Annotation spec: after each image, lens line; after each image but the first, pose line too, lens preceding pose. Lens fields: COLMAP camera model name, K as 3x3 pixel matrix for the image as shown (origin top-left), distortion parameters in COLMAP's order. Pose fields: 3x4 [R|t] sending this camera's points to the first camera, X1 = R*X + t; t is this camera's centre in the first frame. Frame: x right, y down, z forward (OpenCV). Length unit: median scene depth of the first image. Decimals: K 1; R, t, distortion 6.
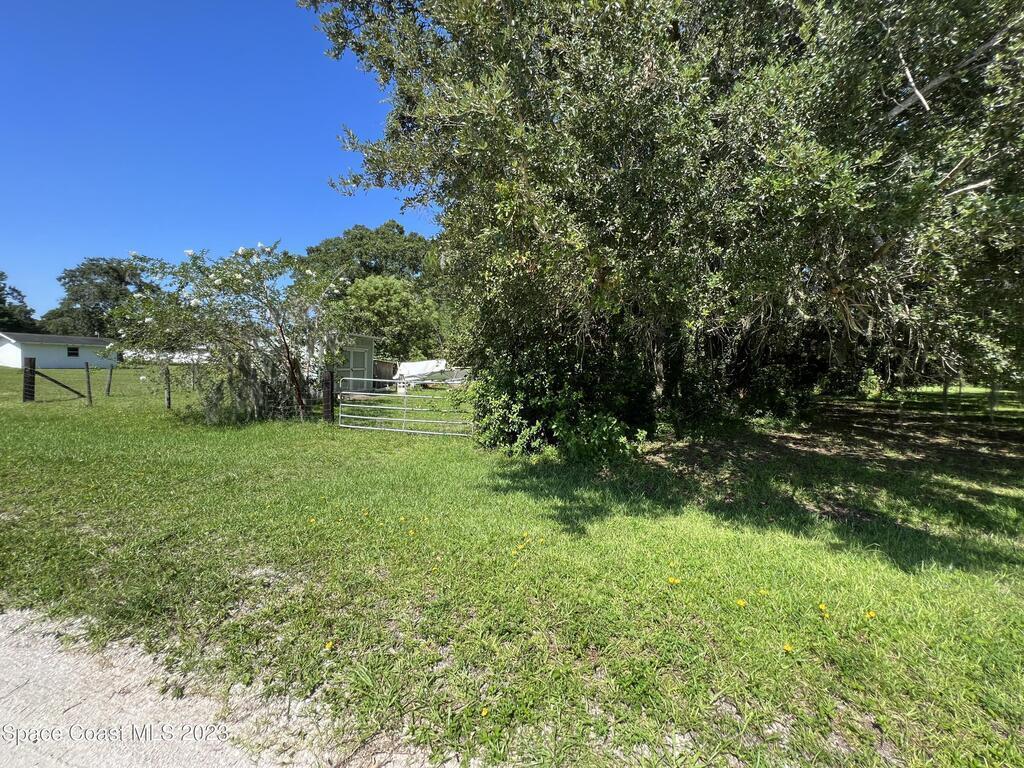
lens RADIAL K [[412.0, 0, 512.0], [0, 412.0, 384.0], [0, 0, 1]] dist [-0.002736, -0.000224]
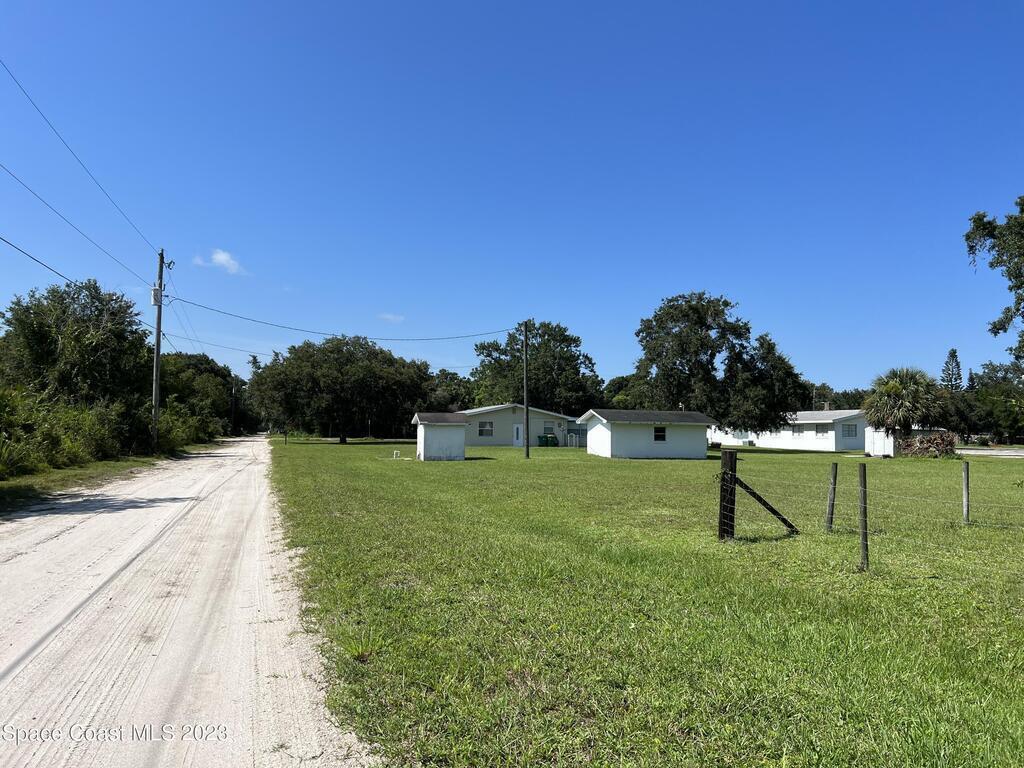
lens RADIAL K [[758.1, 0, 515.9], [0, 758.1, 391.9], [0, 0, 1]] dist [0.006853, -0.011618]
pose [[0.580996, -0.067668, -0.811088, -0.140982], [-0.027927, 0.994294, -0.102957, -0.008639], [0.813427, 0.082469, 0.575791, 0.058961]]
